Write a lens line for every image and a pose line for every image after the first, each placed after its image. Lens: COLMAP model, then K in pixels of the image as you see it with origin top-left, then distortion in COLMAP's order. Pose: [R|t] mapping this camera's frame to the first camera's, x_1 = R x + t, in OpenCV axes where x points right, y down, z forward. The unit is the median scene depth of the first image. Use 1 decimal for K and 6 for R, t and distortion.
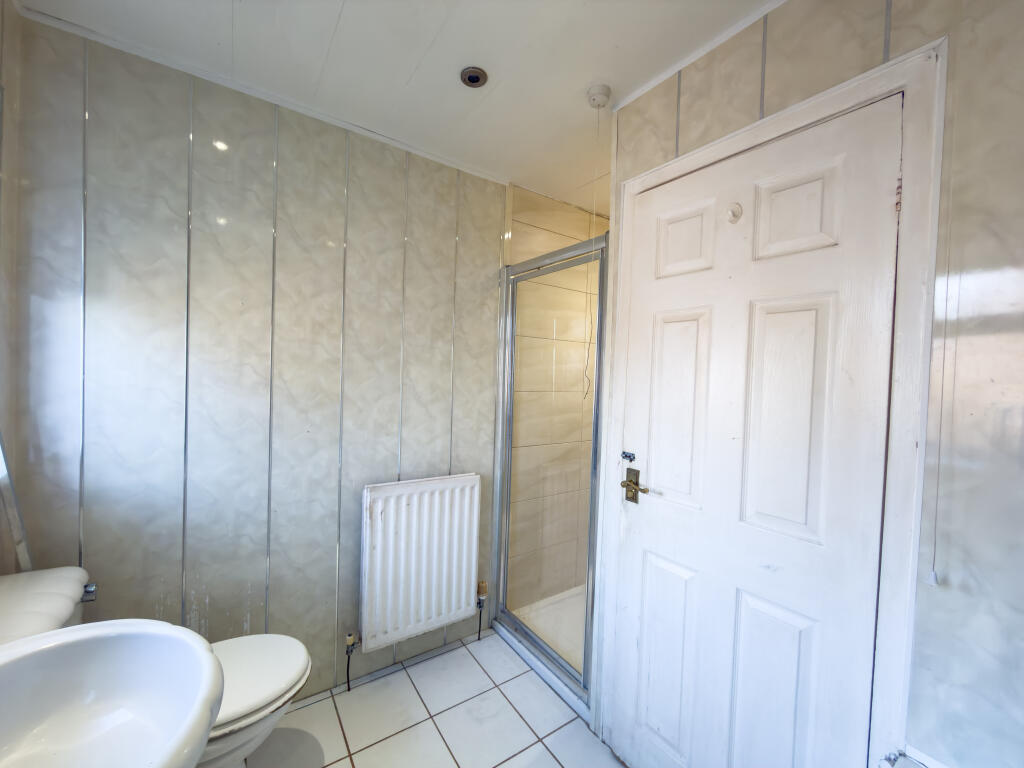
lens RADIAL K [[411.7, 0, 511.9], [0, 411.7, 384.3], [0, 0, 1]] dist [-0.001216, 0.000474]
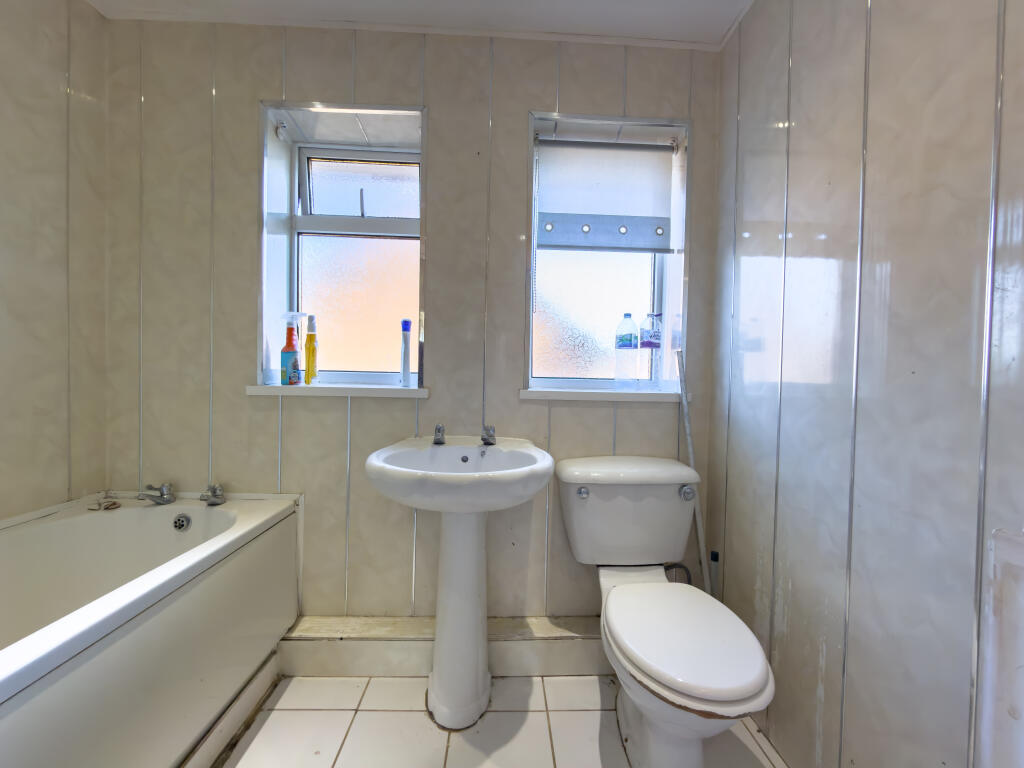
lens RADIAL K [[411.7, 0, 511.8], [0, 411.7, 387.9], [0, 0, 1]] dist [-0.001216, 0.000474]
pose [[-0.534658, -0.026103, -0.844665, 0.202895], [-0.053186, 0.998581, 0.002806, 0.169409], [0.843393, 0.046425, -0.535288, 0.913221]]
